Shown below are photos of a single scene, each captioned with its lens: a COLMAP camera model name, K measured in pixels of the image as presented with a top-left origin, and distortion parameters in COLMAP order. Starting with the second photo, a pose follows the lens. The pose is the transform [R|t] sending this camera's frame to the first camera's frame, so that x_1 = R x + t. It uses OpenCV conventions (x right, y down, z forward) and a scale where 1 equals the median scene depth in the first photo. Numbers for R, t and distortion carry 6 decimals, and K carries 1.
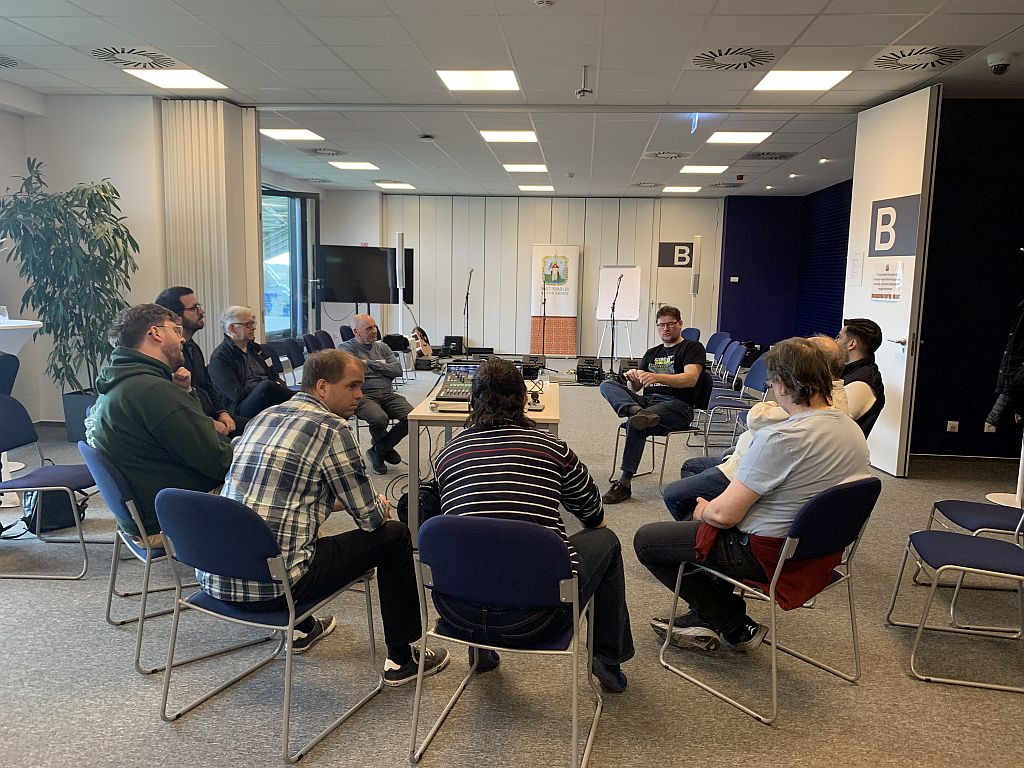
lens RADIAL K [[782.4, 0, 512.3], [0, 782.4, 387.6], [0, 0, 1]] dist [0.035923, -0.046045]
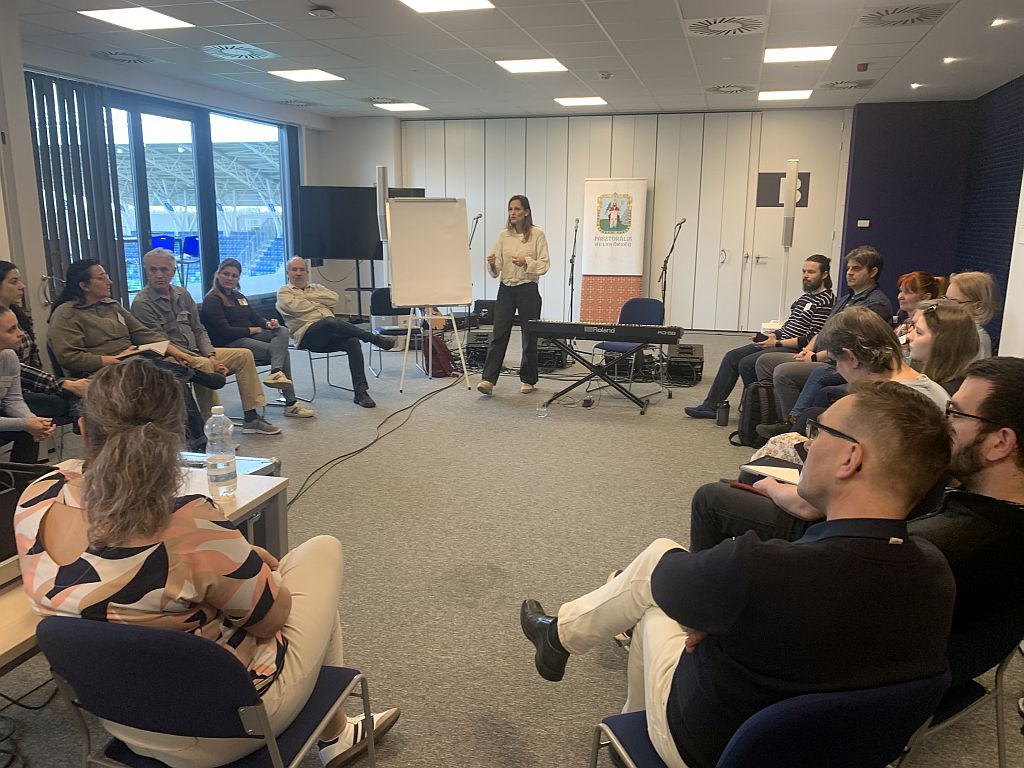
lens RADIAL K [[782.4, 0, 525.3], [0, 782.4, 367.3], [0, 0, 1]] dist [0.035923, -0.046045]
pose [[0.985620, 0.017578, -0.168062, 0.129041], [-0.008650, 0.998519, 0.053707, -0.054290], [0.168757, -0.051481, 0.984312, 0.303270]]
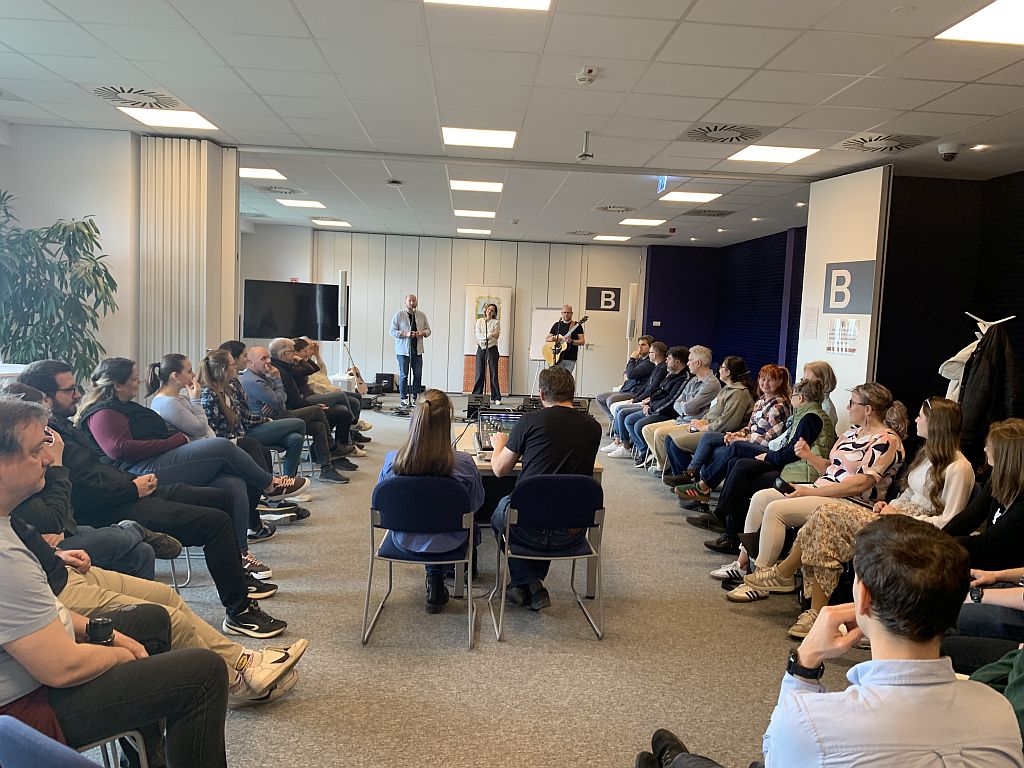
lens RADIAL K [[782.4, 0, 515.2], [0, 782.4, 383.7], [0, 0, 1]] dist [0.035923, -0.046045]
pose [[0.988950, 0.008762, 0.147993, -0.077604], [-0.001738, 0.998868, -0.047530, -0.007935], [-0.148242, 0.046747, 0.987846, -0.011567]]
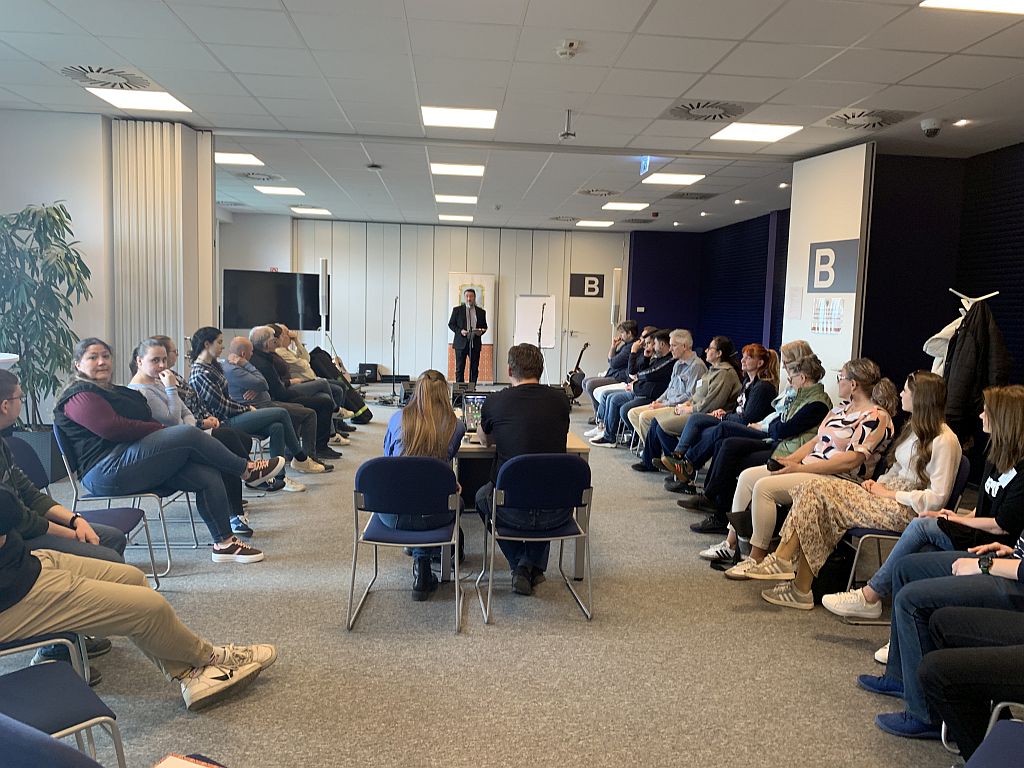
lens RADIAL K [[782.4, 0, 516.4], [0, 782.4, 383.5], [0, 0, 1]] dist [0.035923, -0.046045]
pose [[0.985598, -0.007430, 0.168939, -0.076718], [0.013722, 0.999254, -0.036110, -0.003095], [-0.168545, 0.037908, 0.984965, -0.005223]]
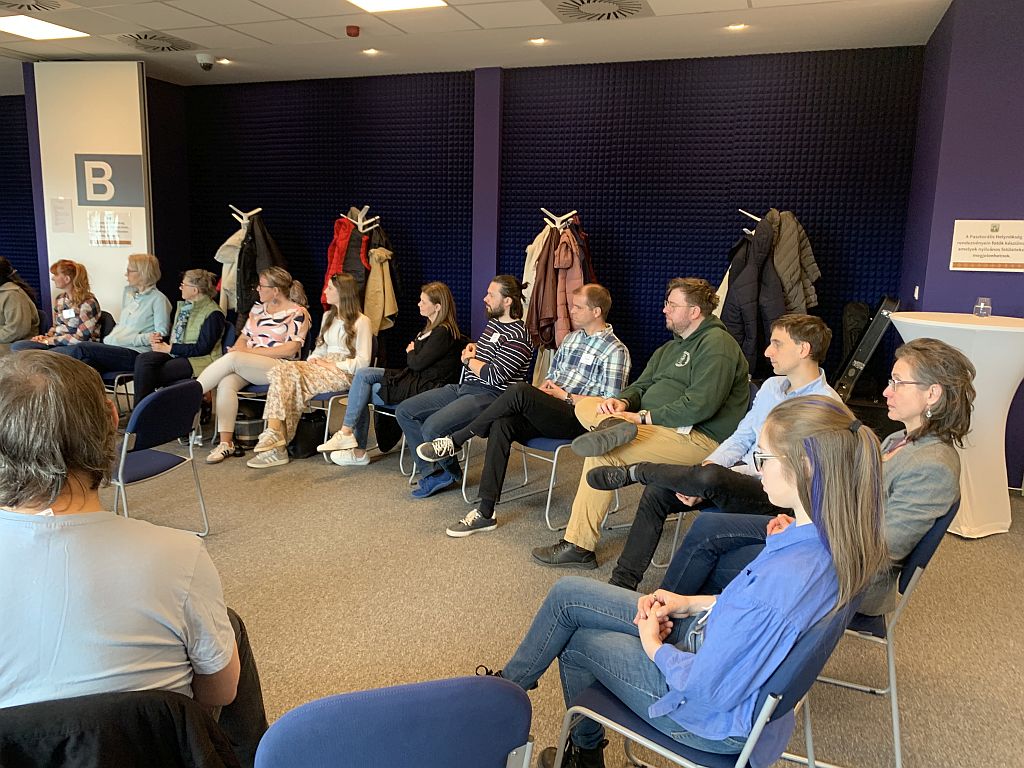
lens RADIAL K [[782.4, 0, 499.2], [0, 782.4, 382.5], [0, 0, 1]] dist [0.035923, -0.046045]
pose [[0.275835, -0.191700, 0.941895, -0.260954], [0.121050, 0.979037, 0.163810, -0.019651], [-0.953552, 0.068831, 0.293258, 0.081876]]
